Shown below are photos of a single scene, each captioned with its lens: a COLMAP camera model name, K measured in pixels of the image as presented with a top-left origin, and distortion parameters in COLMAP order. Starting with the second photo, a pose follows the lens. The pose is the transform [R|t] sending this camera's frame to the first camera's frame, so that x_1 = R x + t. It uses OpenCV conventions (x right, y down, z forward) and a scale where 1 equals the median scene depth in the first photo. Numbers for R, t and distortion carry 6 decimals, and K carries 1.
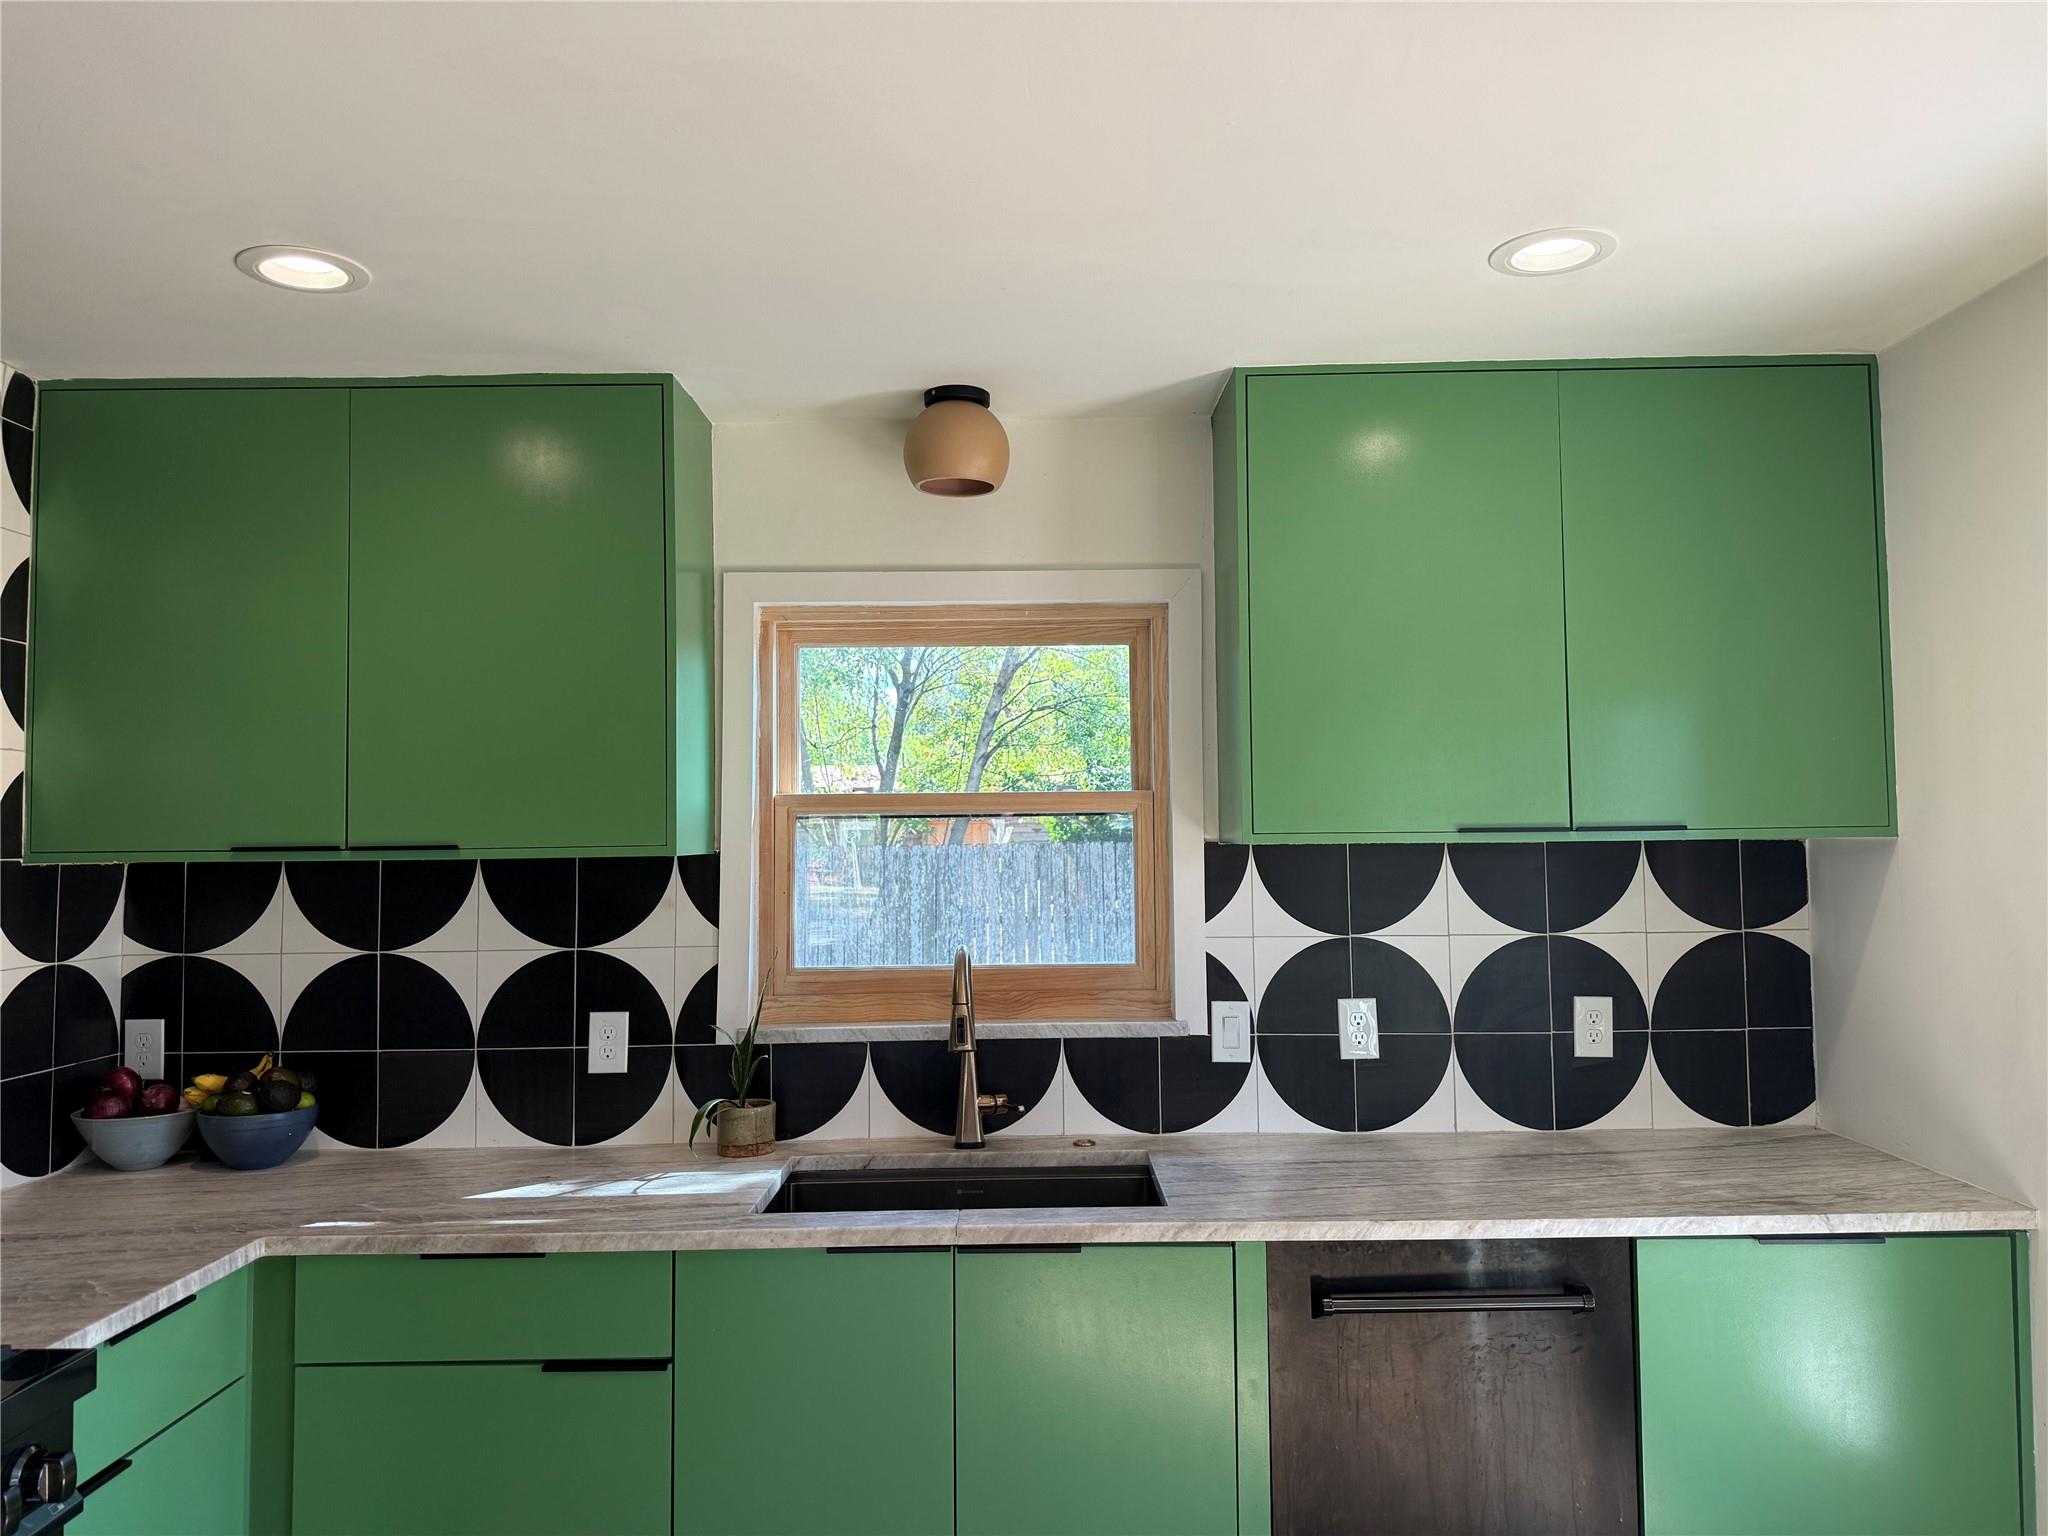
lens RADIAL K [[1506.8, 0, 1080.0], [0, 1506.8, 768.2], [0, 0, 1]] dist [0.045973, -0.092390]
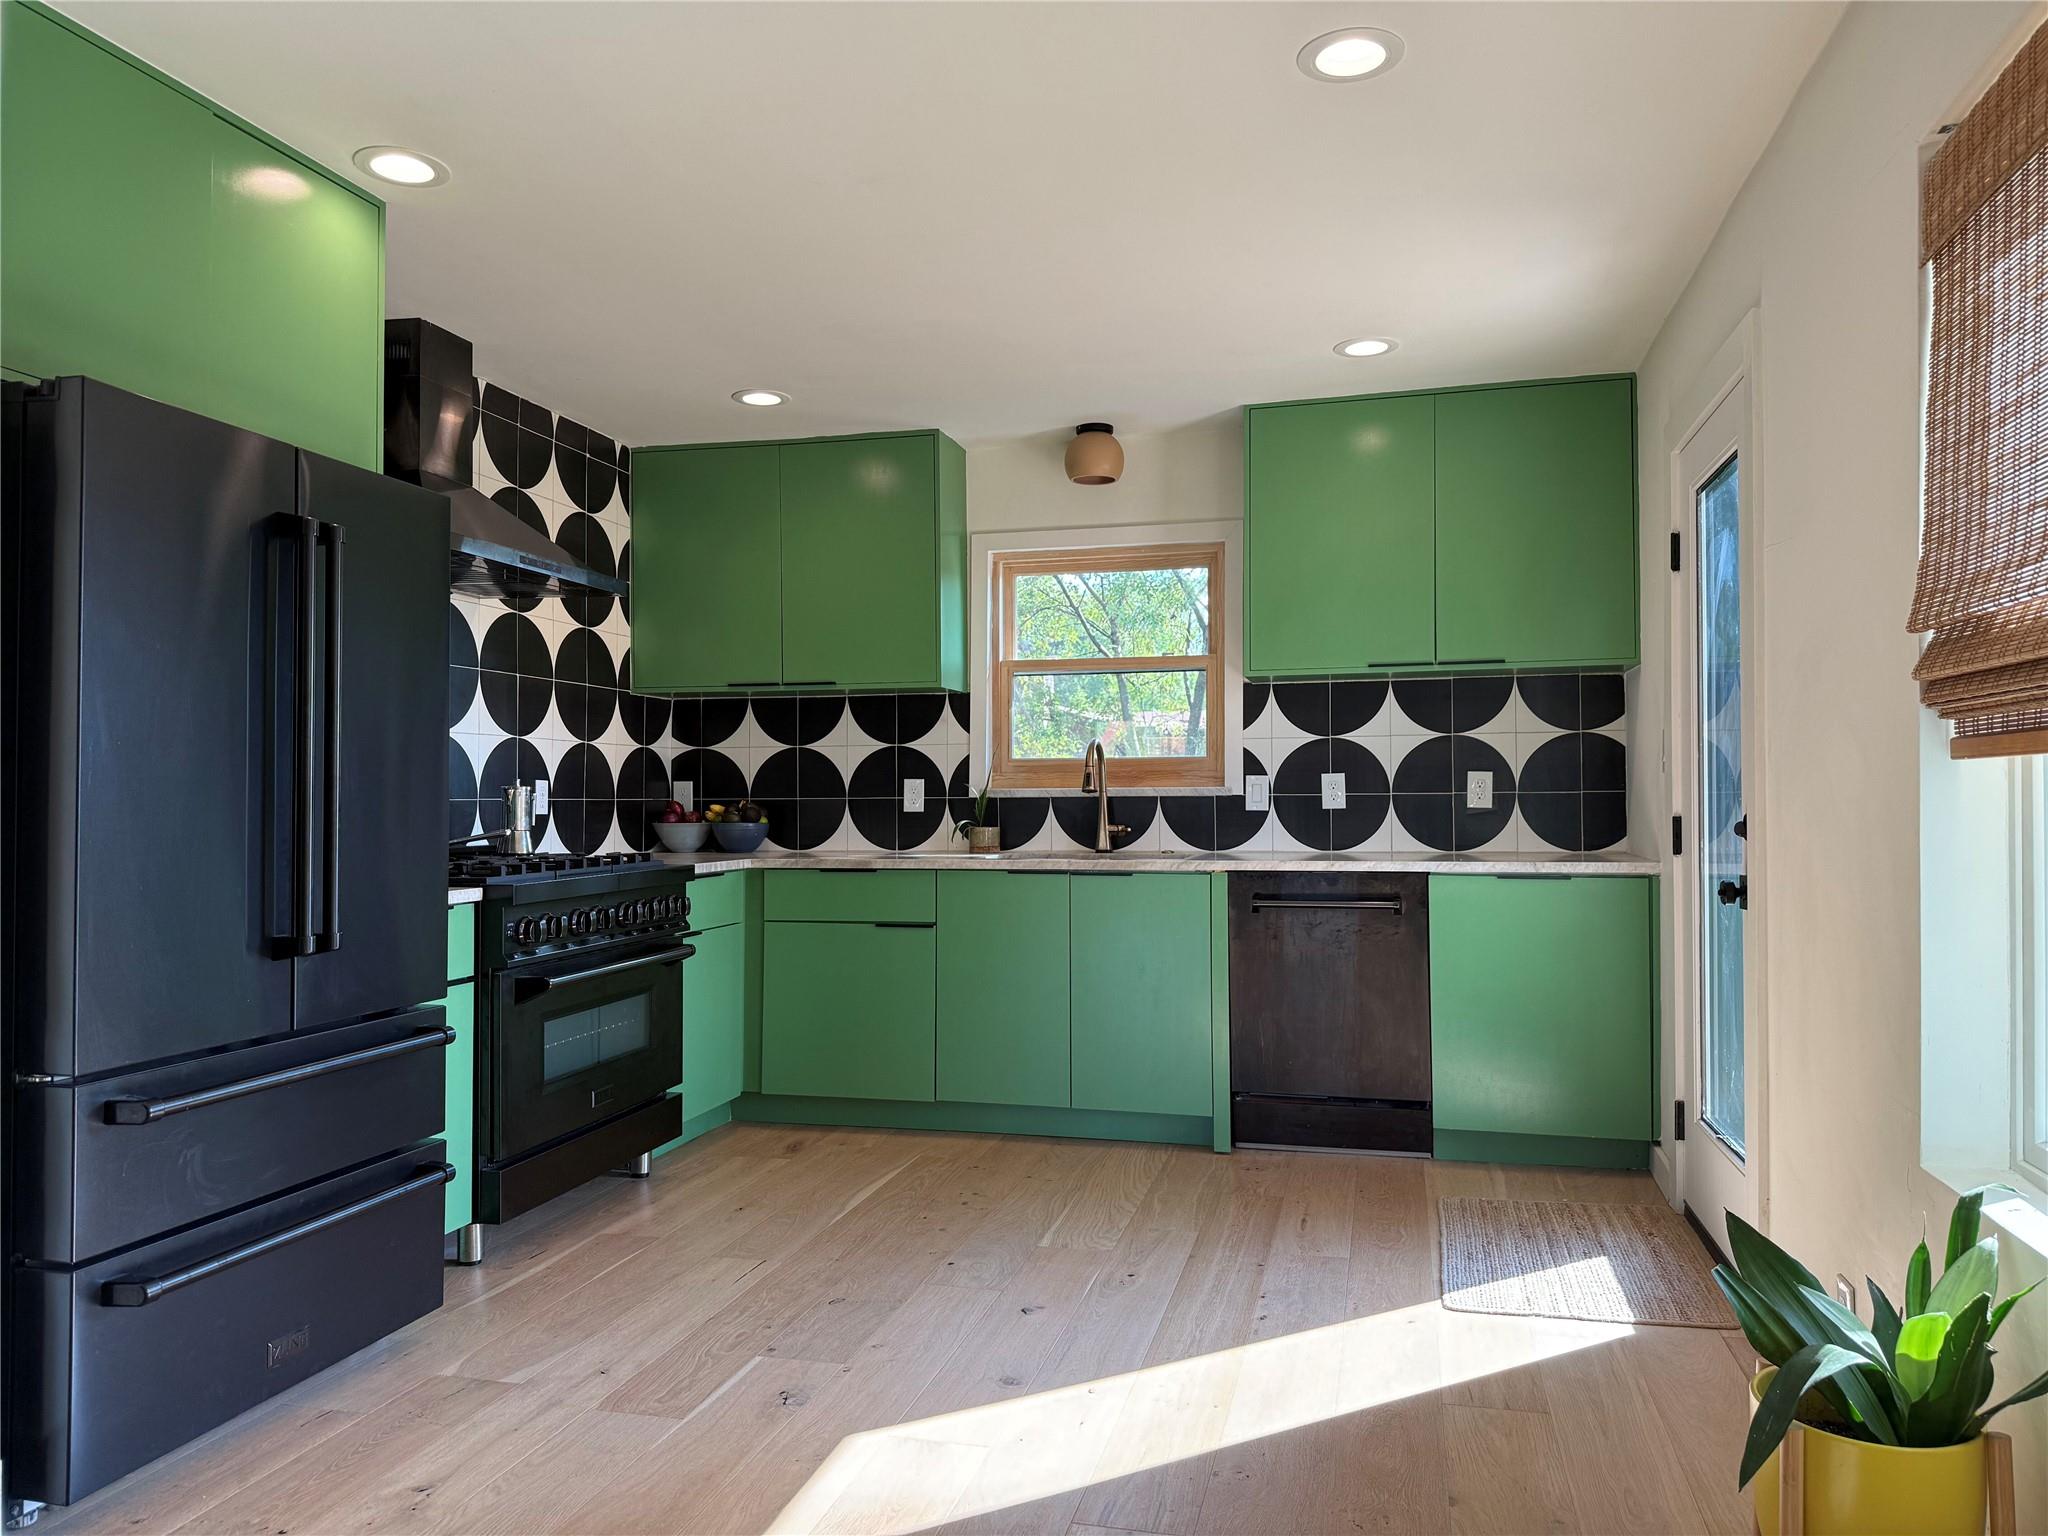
lens RADIAL K [[1506.8, 0, 1031.4], [0, 1506.8, 770.6], [0, 0, 1]] dist [0.045973, -0.092390]
pose [[0.964694, -0.000241, -0.263372, 0.301738], [0.007907, 0.999575, 0.028048, 0.099918], [0.263253, -0.029141, 0.964287, -0.708490]]
